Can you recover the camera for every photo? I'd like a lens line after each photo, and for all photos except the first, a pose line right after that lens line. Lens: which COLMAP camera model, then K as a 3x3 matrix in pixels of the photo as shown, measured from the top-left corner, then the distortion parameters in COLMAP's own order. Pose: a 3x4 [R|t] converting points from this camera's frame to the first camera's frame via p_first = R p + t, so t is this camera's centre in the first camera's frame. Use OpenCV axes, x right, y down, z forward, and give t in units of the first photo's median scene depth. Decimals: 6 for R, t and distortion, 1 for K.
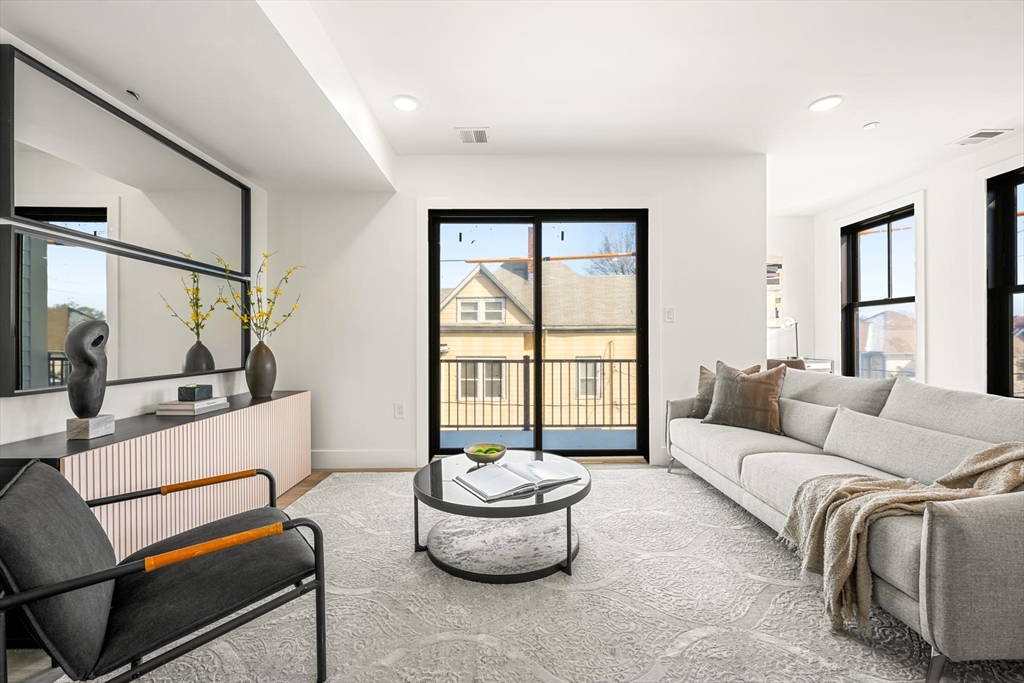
lens RADIAL K [[421.5, 0, 512.0], [0, 421.5, 341.5], [0, 0, 1]] dist [-0.000368, -0.000082]
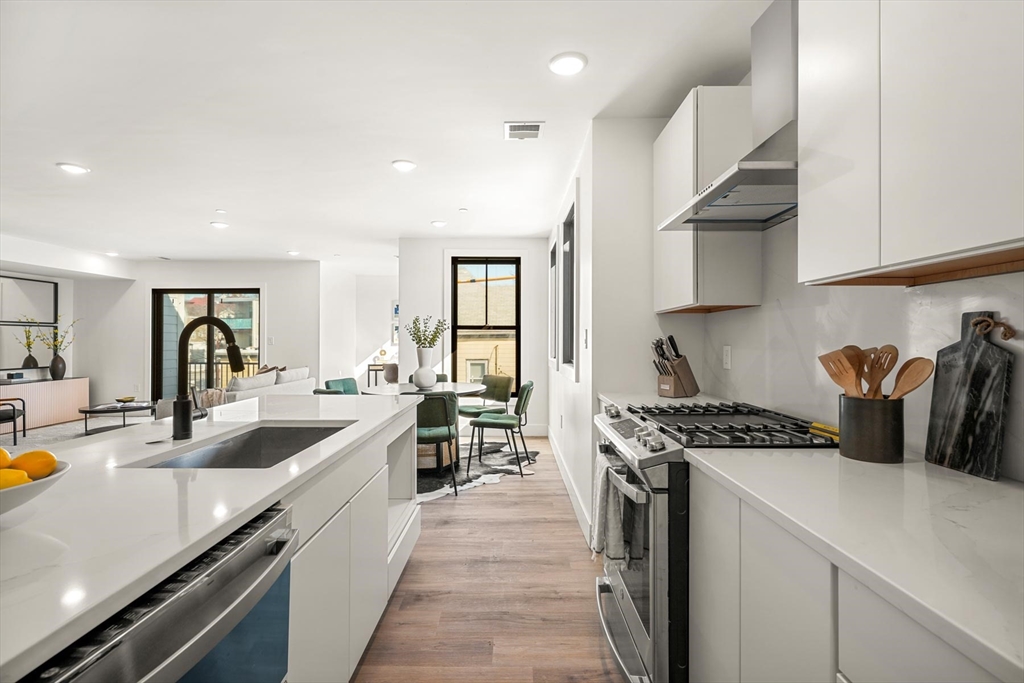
lens RADIAL K [[451.5, 0, 512.0], [0, 451.5, 341.5], [0, 0, 1]] dist [-0.001429, -0.000553]
pose [[0.999957, -0.000692, 0.009237, 1.672747], [0.000723, 0.999994, -0.003371, -0.055738], [-0.009234, 0.003378, 0.999952, -1.315103]]
